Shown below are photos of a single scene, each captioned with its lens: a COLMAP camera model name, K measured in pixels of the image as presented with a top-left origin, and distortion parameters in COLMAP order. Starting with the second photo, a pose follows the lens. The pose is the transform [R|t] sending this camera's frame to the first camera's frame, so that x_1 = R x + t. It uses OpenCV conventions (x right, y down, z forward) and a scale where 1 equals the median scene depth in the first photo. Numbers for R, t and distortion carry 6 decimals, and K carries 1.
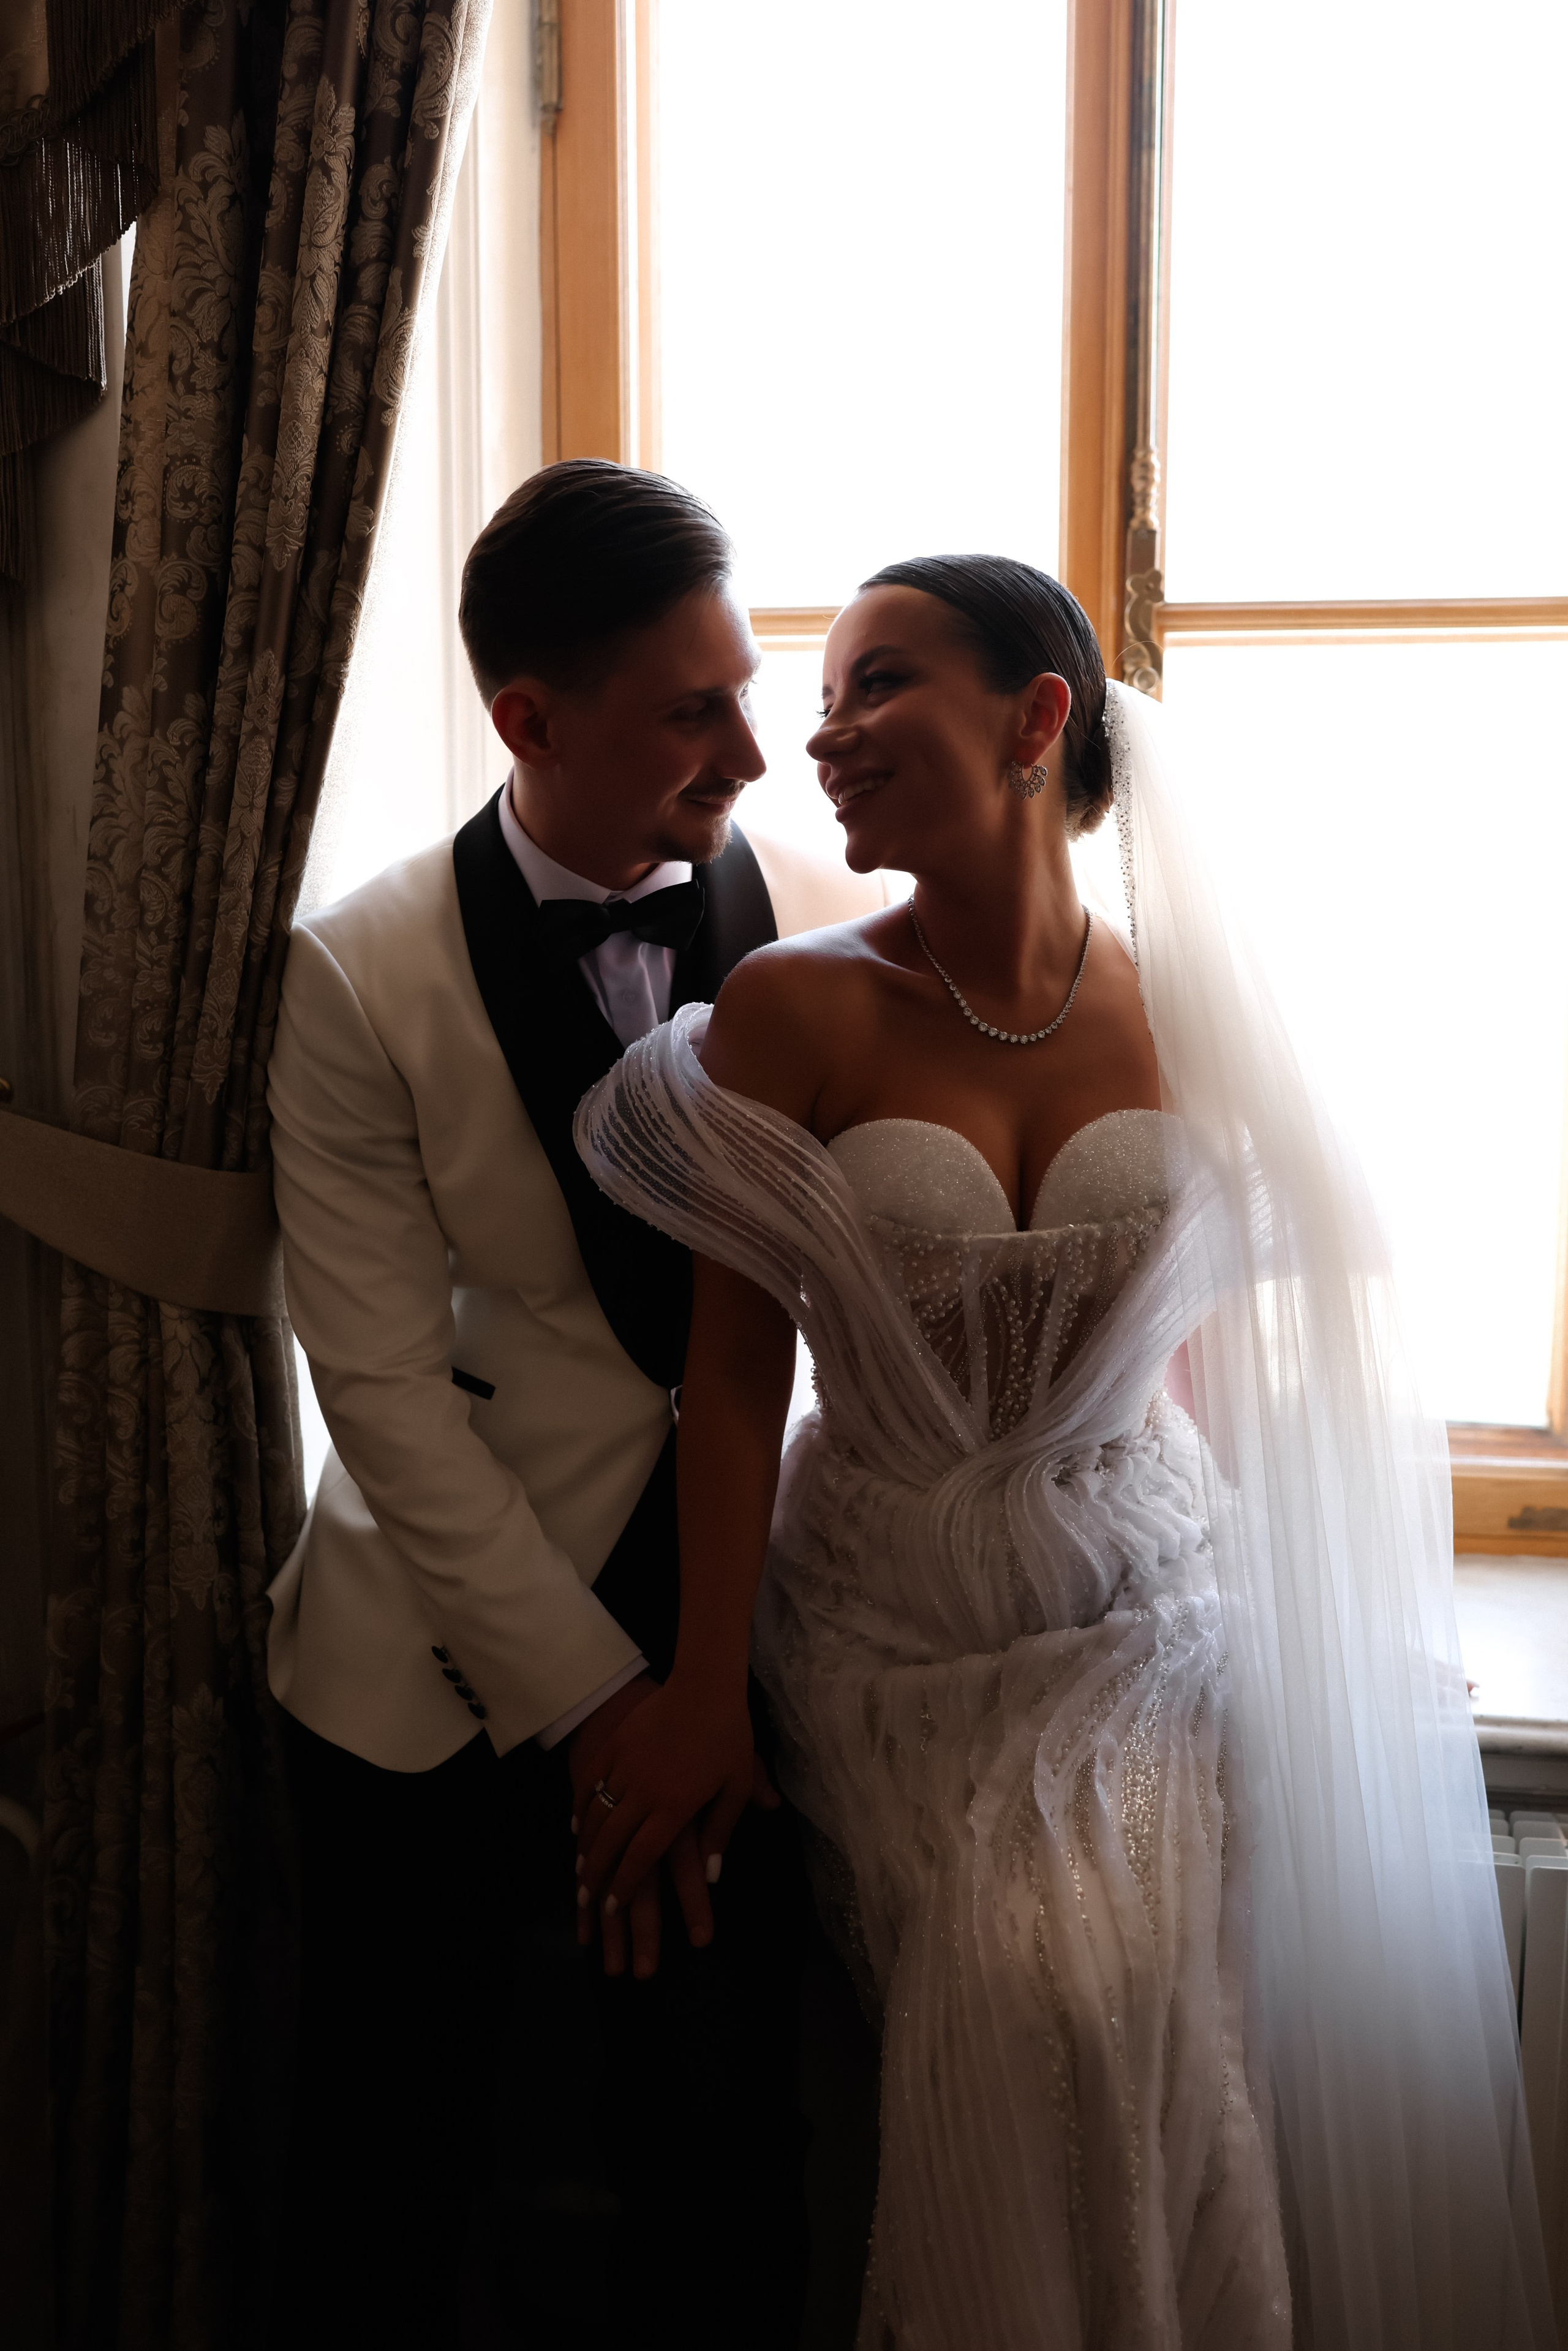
lens RADIAL K [[2323.9, 0, 784.0], [0, 2323.9, 1175.5], [0, 0, 1]] dist [0.023128, 0.010626]
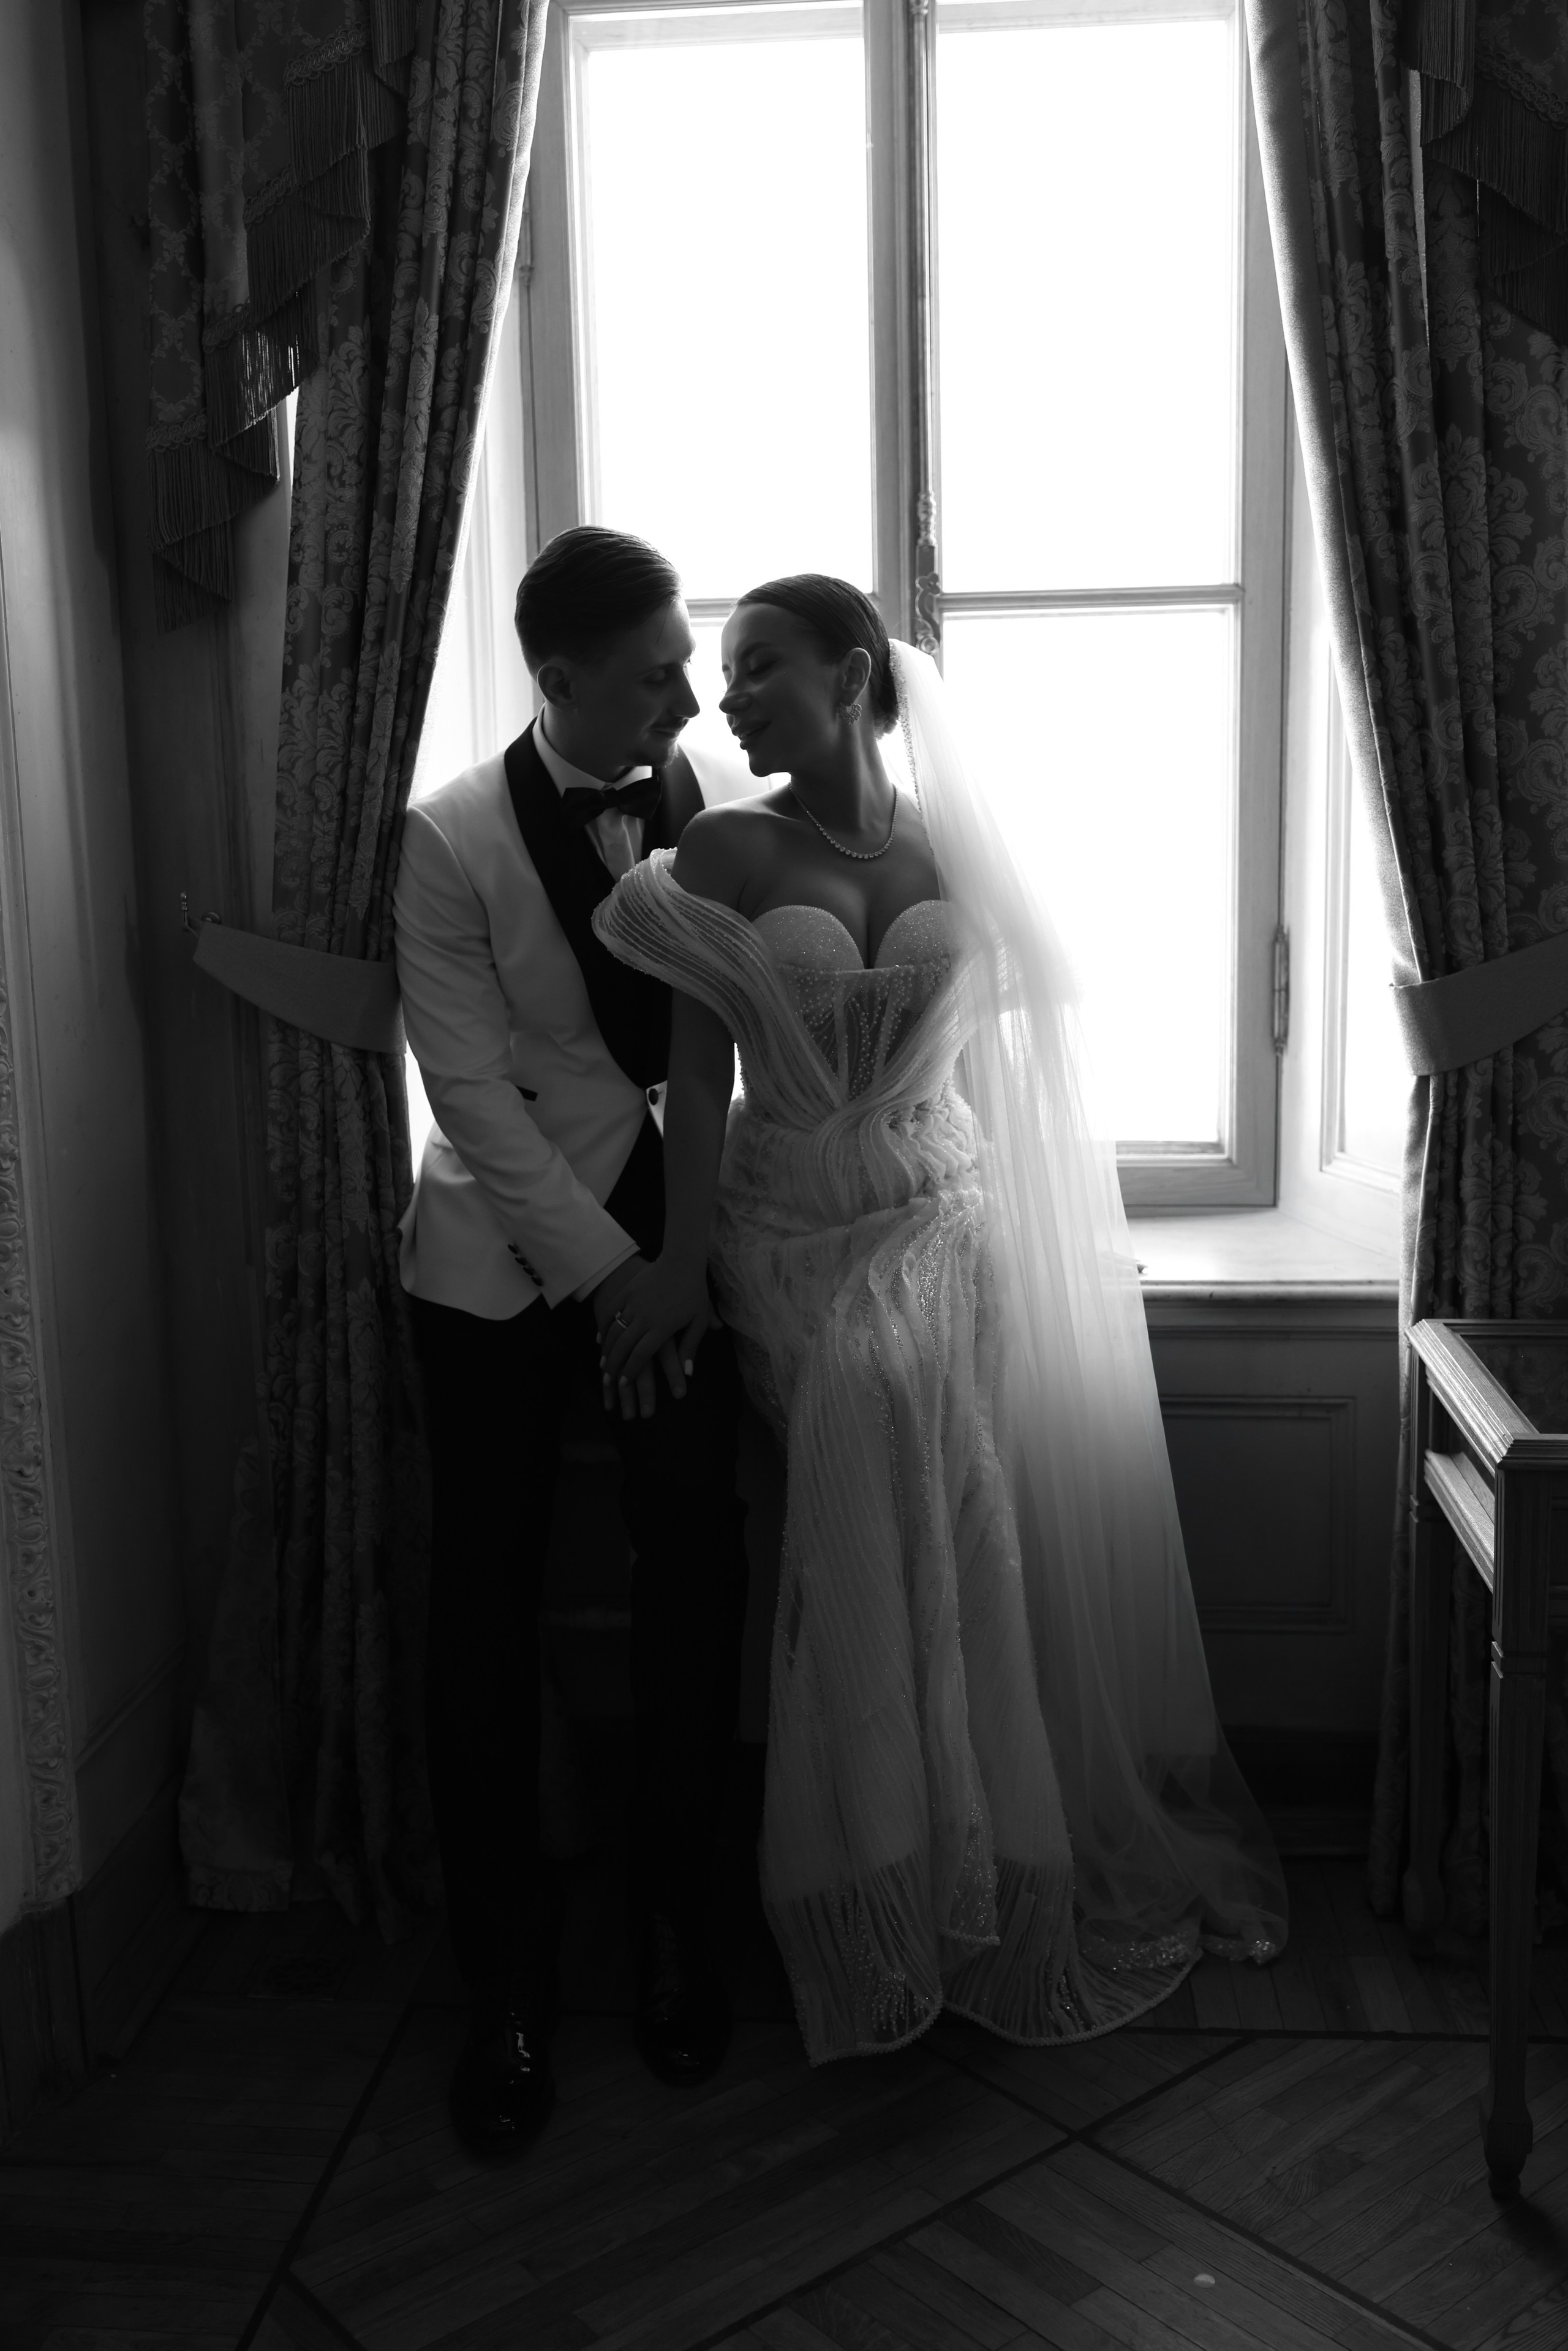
lens RADIAL K [[2323.9, 0, 784.0], [0, 2323.9, 1175.5], [0, 0, 1]] dist [0.023128, 0.010626]
pose [[0.997808, -0.030836, 0.058552, -0.051389], [0.029378, 0.999240, 0.025604, 0.117155], [-0.059297, -0.023828, 0.997956, -0.662849]]
